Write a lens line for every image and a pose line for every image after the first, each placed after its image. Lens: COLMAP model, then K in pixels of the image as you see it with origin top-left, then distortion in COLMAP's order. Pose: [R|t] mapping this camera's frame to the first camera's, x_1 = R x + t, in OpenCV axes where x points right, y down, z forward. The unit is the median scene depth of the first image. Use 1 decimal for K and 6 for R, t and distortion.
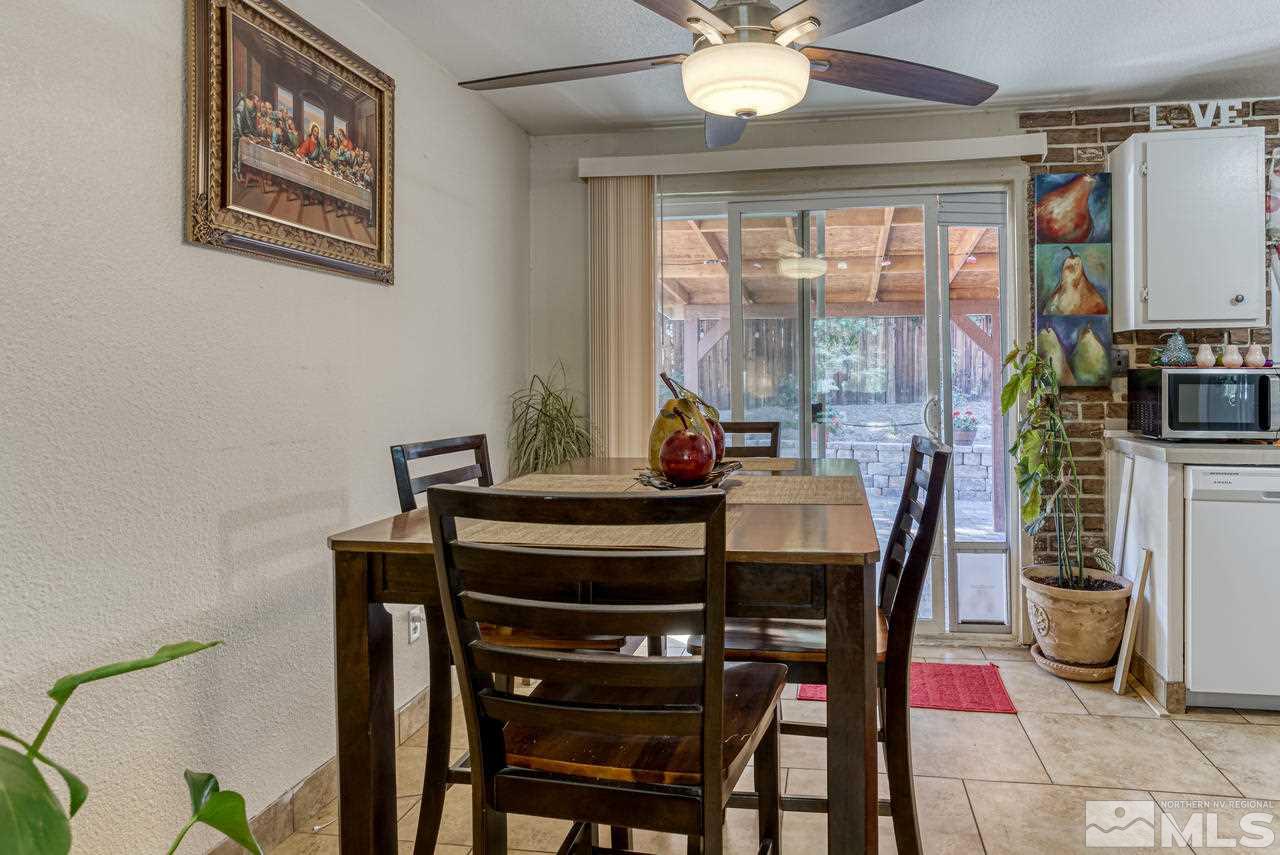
lens RADIAL K [[805.4, 0, 692.3], [0, 805.4, 376.8], [0, 0, 1]] dist [0.009829, 0.002505]
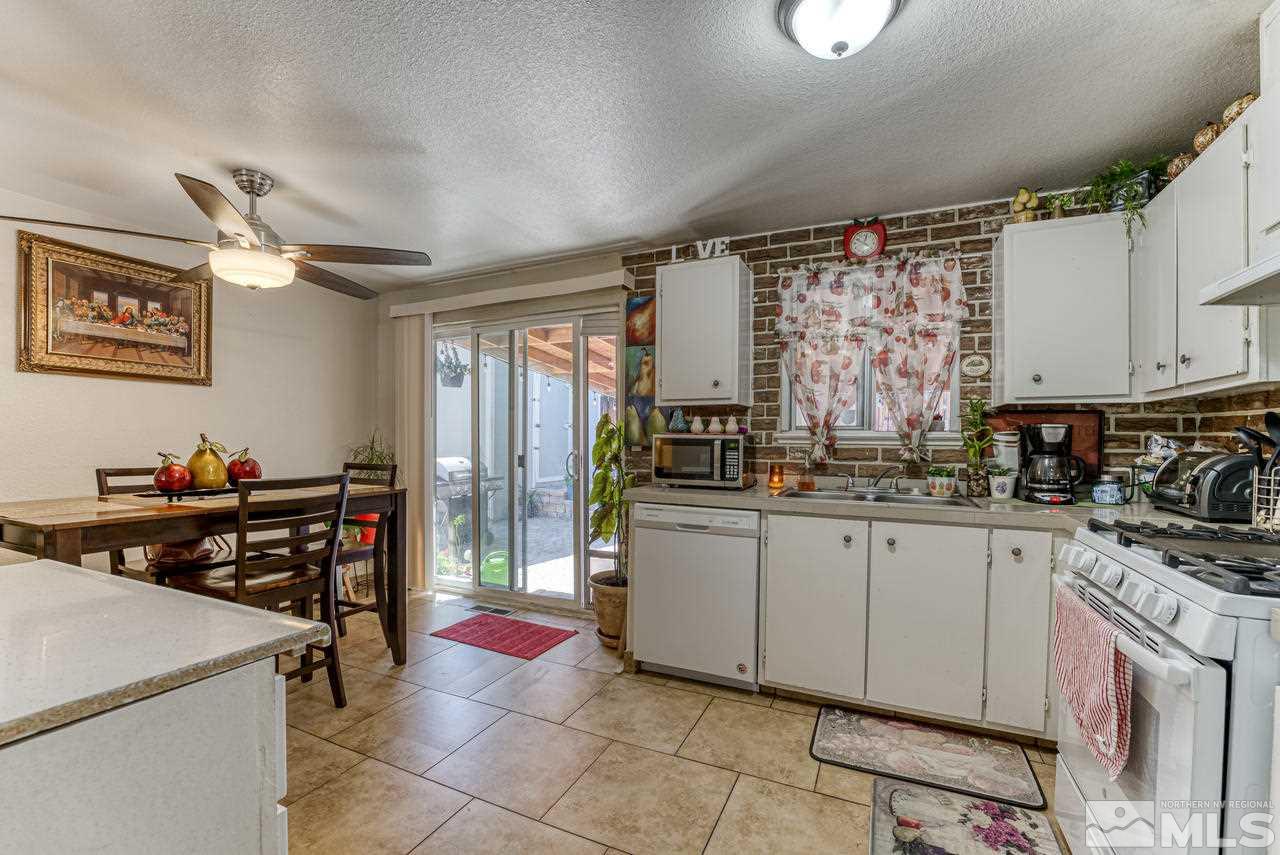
lens RADIAL K [[547.6, 0, 627.8], [0, 547.6, 439.7], [0, 0, 1]] dist [-0.025923, 0.002832]
pose [[0.956410, 0.010400, -0.291840, 0.891462], [-0.009136, 0.999942, 0.005693, -0.005927], [0.291883, -0.002779, 0.956450, 0.085018]]
